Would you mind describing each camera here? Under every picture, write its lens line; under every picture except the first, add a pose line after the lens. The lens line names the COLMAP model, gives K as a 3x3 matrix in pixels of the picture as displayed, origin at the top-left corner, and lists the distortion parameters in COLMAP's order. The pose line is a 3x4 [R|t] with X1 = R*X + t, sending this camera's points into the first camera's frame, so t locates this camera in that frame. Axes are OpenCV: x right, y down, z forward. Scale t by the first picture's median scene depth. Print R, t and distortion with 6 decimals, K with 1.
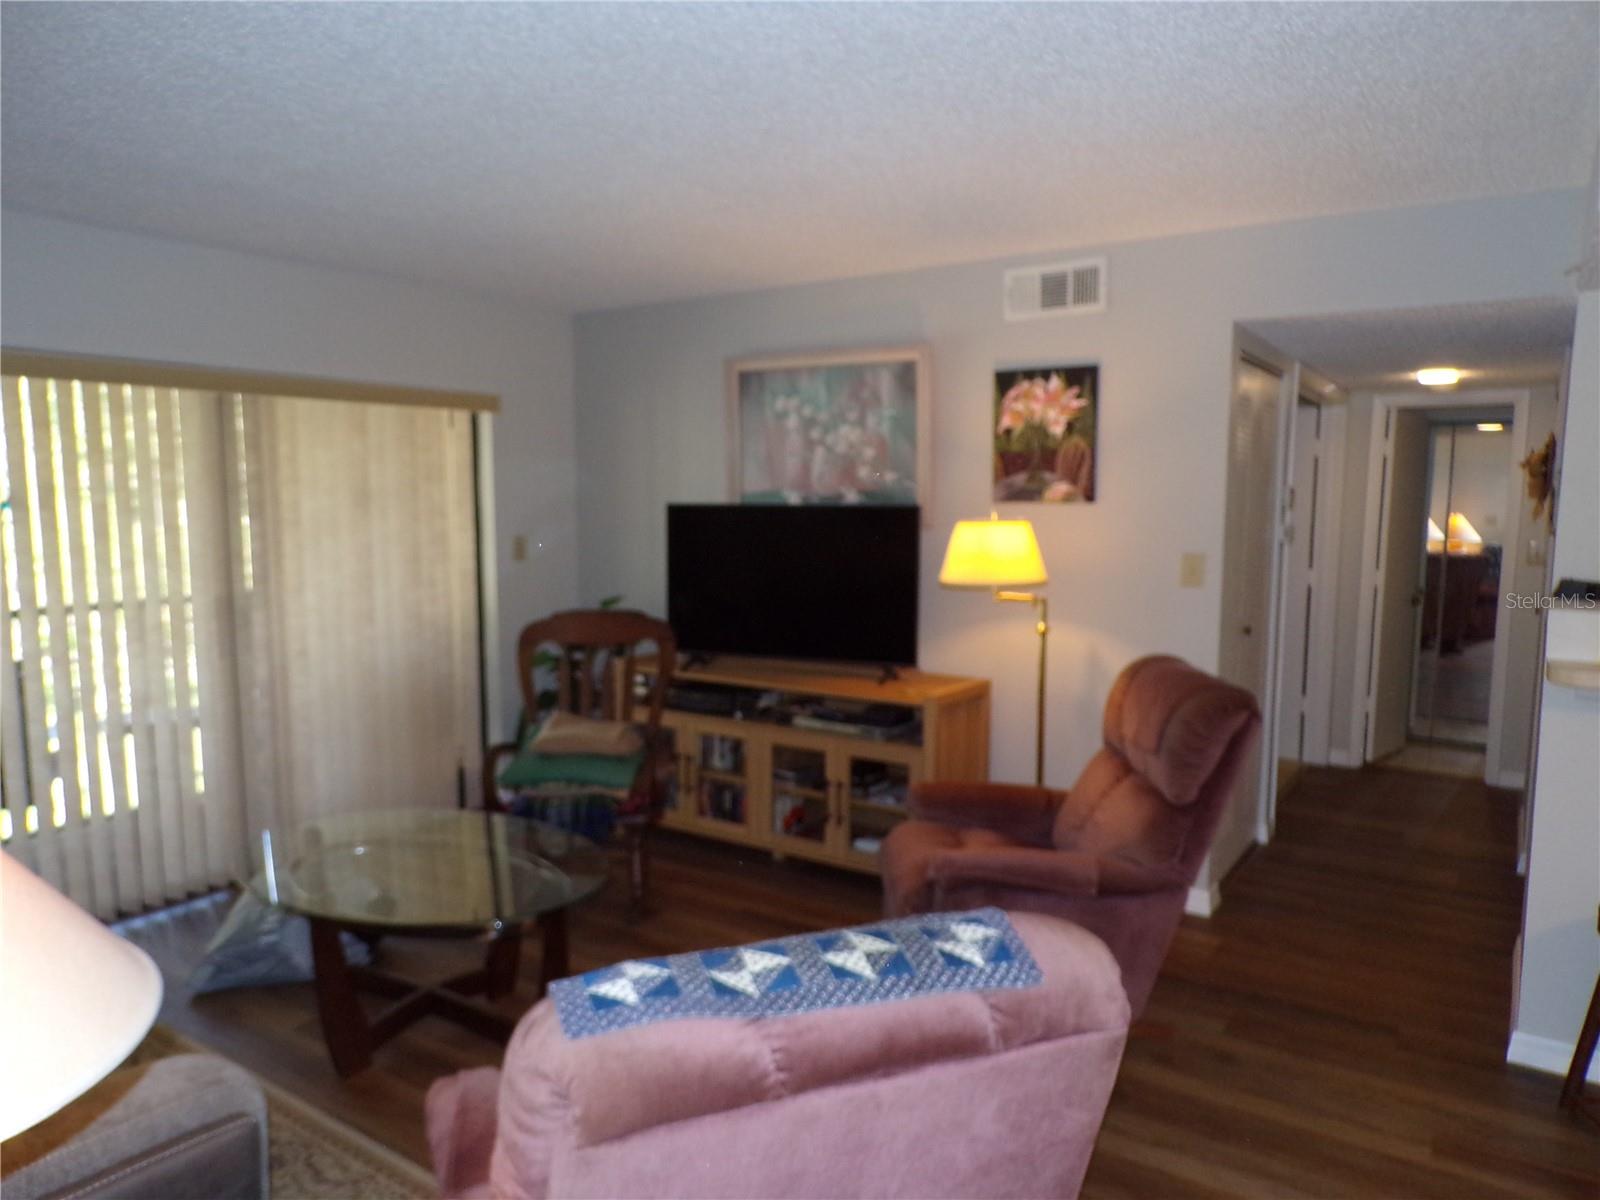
lens RADIAL K [[1088.1, 0, 798.5], [0, 1088.1, 608.3], [0, 0, 1]] dist [-0.005209, 0.008596]
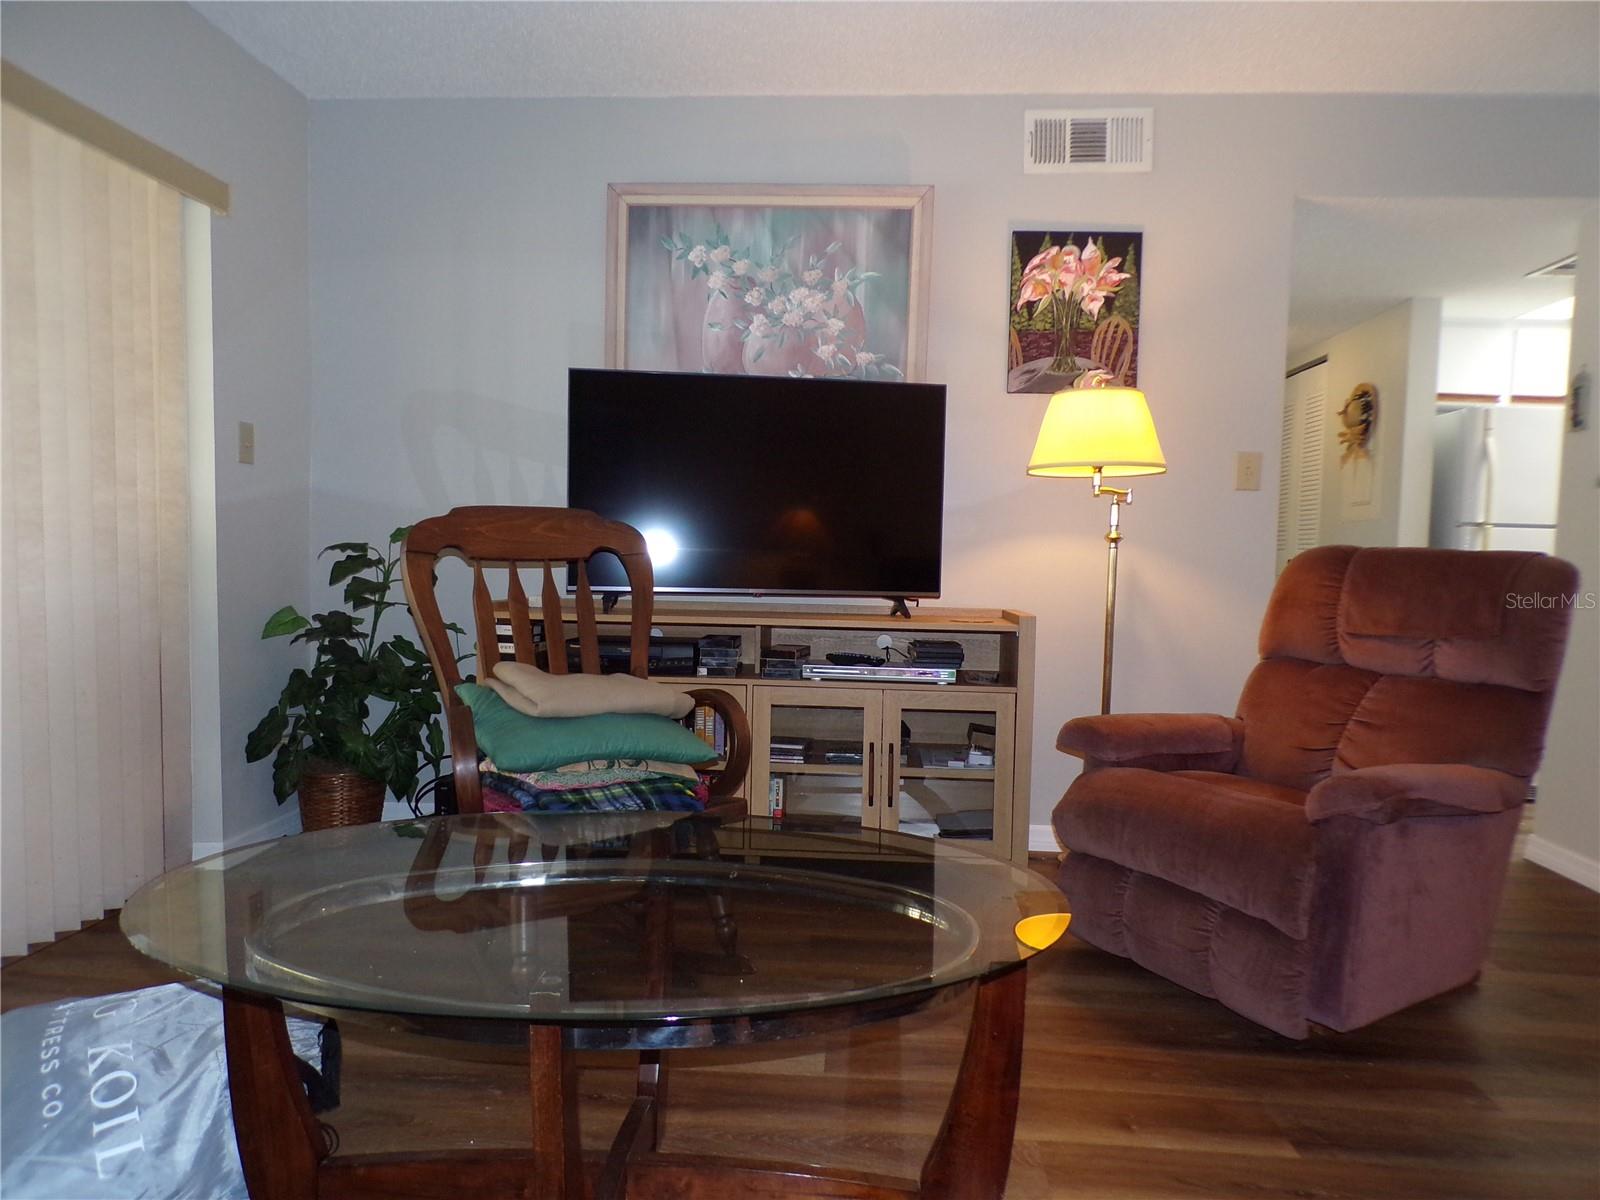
lens RADIAL K [[1088.1, 0, 802.2], [0, 1088.1, 618.9], [0, 0, 1]] dist [-0.005209, 0.008596]
pose [[0.863989, -0.013014, 0.503343, -0.375874], [0.028622, 0.999319, -0.023291, 0.088949], [-0.502697, 0.034530, 0.863773, 0.384337]]
